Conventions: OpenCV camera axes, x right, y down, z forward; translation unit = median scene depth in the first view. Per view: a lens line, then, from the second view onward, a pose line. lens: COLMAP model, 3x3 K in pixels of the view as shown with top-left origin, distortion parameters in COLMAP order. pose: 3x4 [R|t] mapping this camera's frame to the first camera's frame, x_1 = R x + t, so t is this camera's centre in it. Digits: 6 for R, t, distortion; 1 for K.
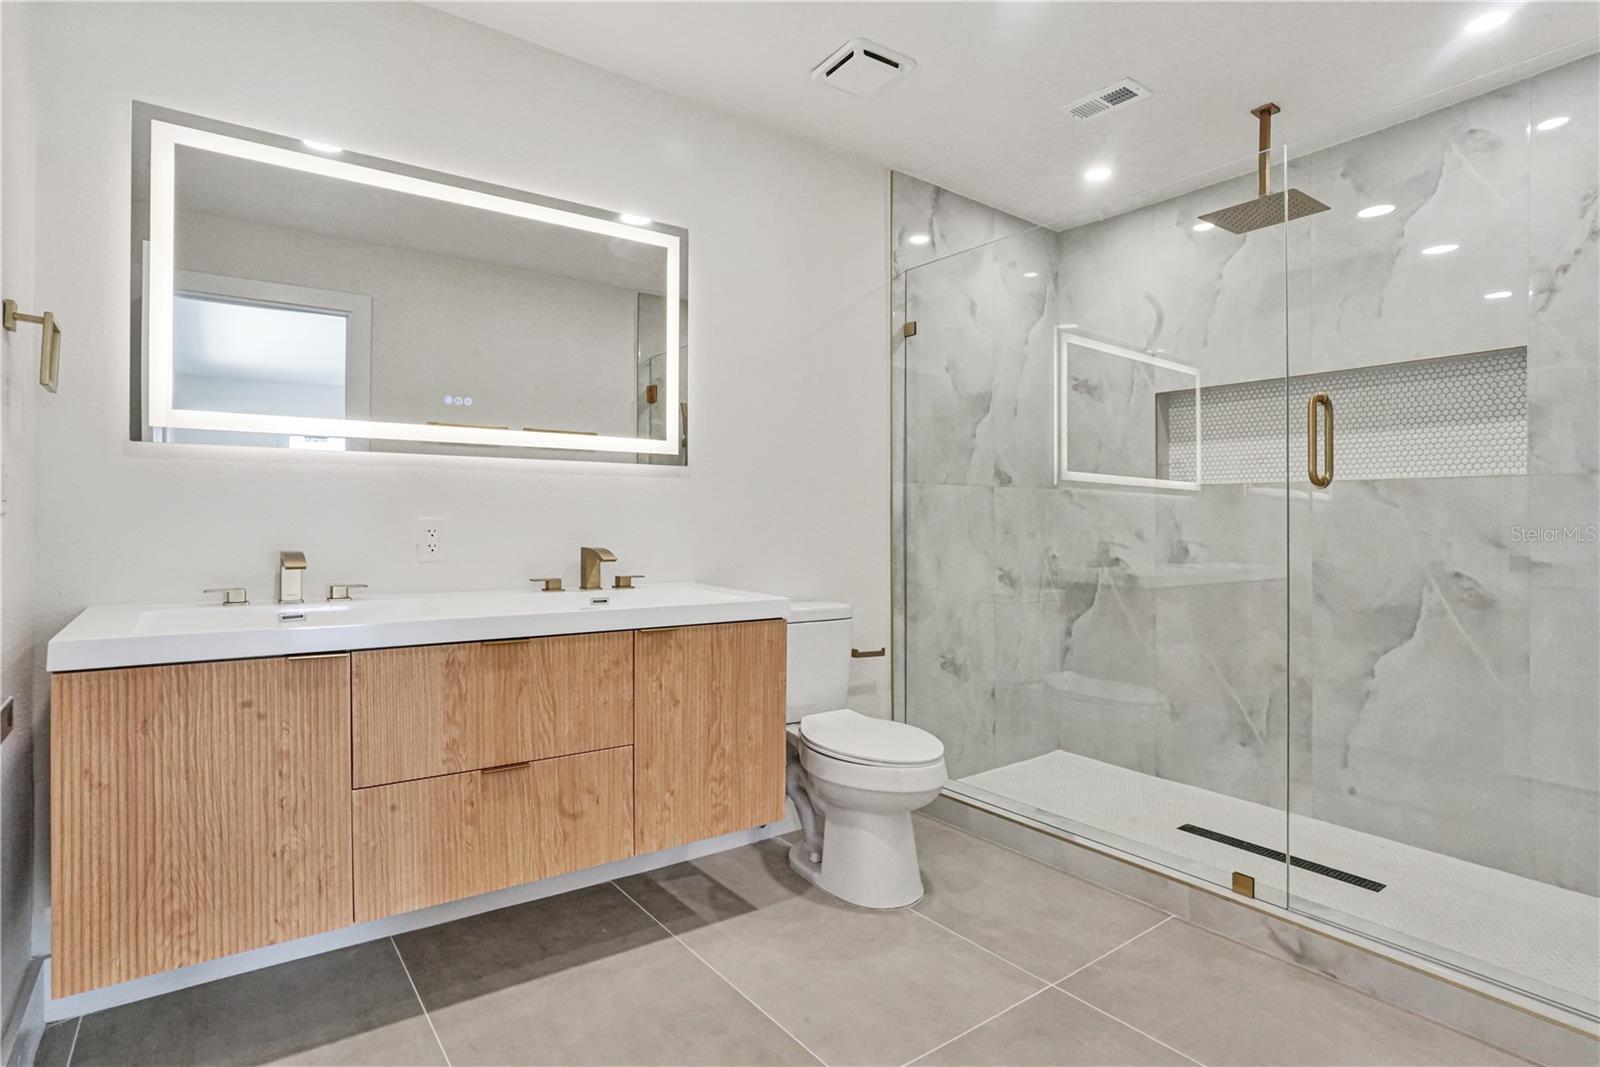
lens RADIAL K [[794.8, 0, 800.0], [0, 794.8, 533.5], [0, 0, 1]] dist [0.016025, -0.000318]
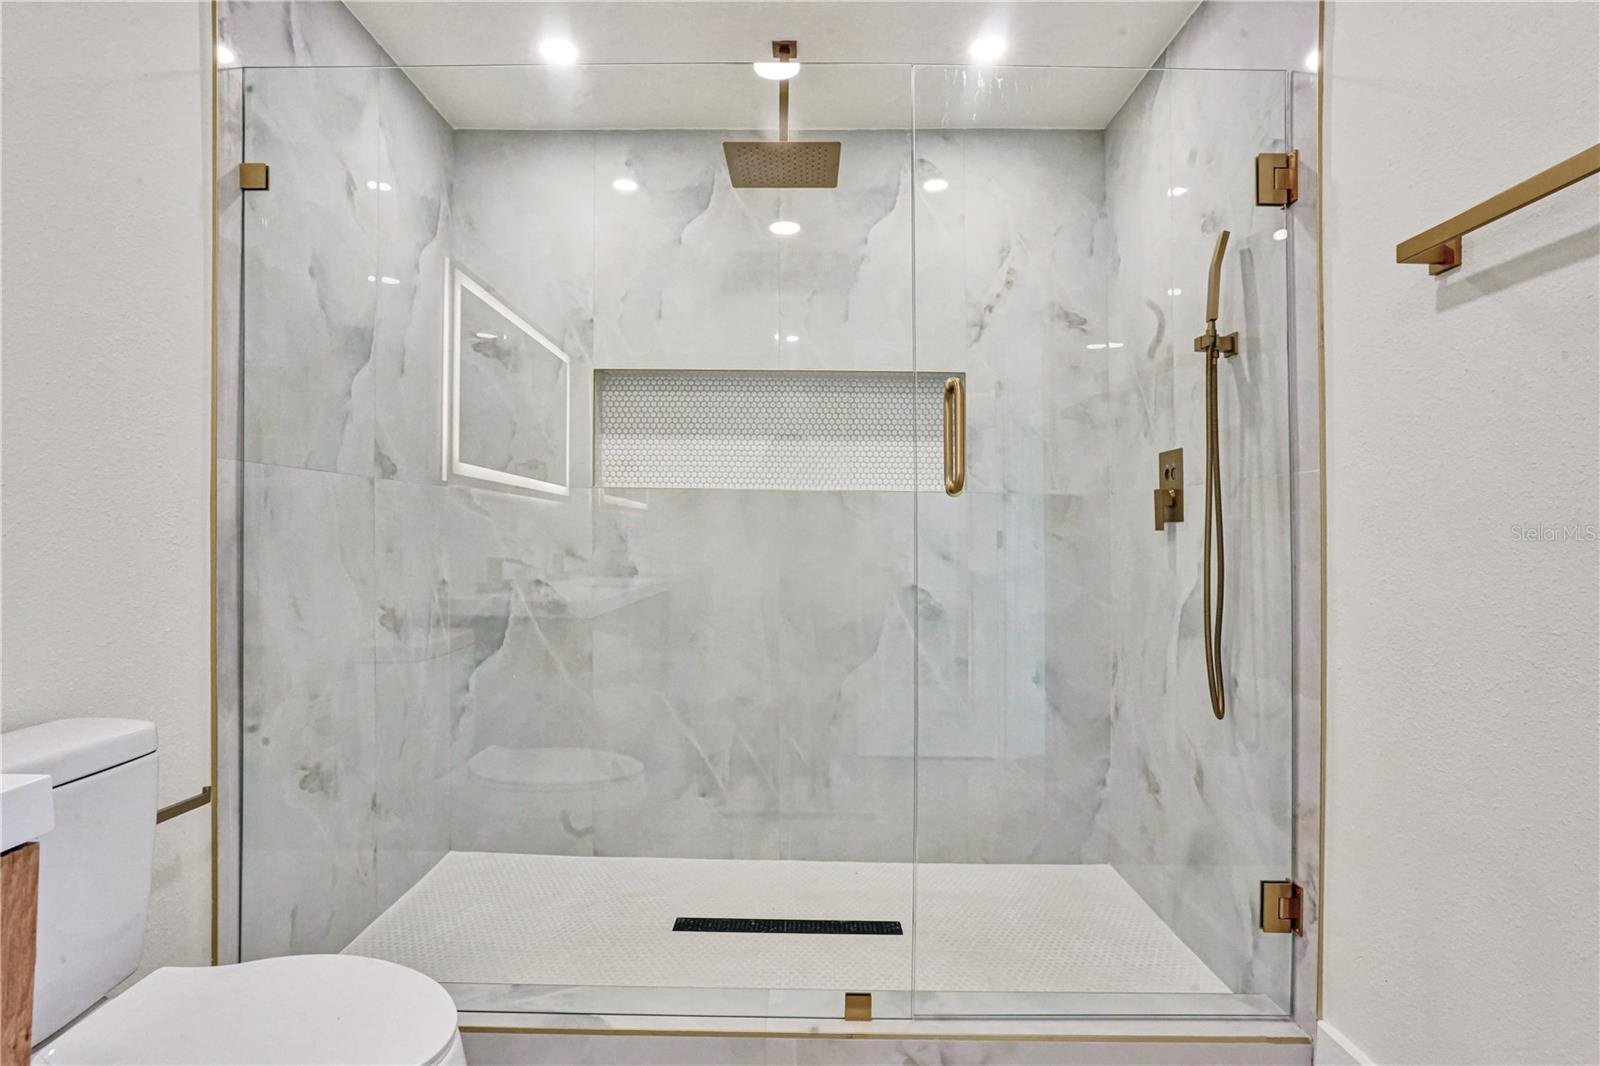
lens RADIAL K [[801.9, 0, 797.9], [0, 801.9, 528.3], [0, 0, 1]] dist [-0.066672, 0.037358]
pose [[0.605294, 0.003135, 0.795996, -0.055786], [0.005934, 0.999947, -0.008451, -0.011706], [-0.795980, 0.009839, 0.605243, 0.368989]]
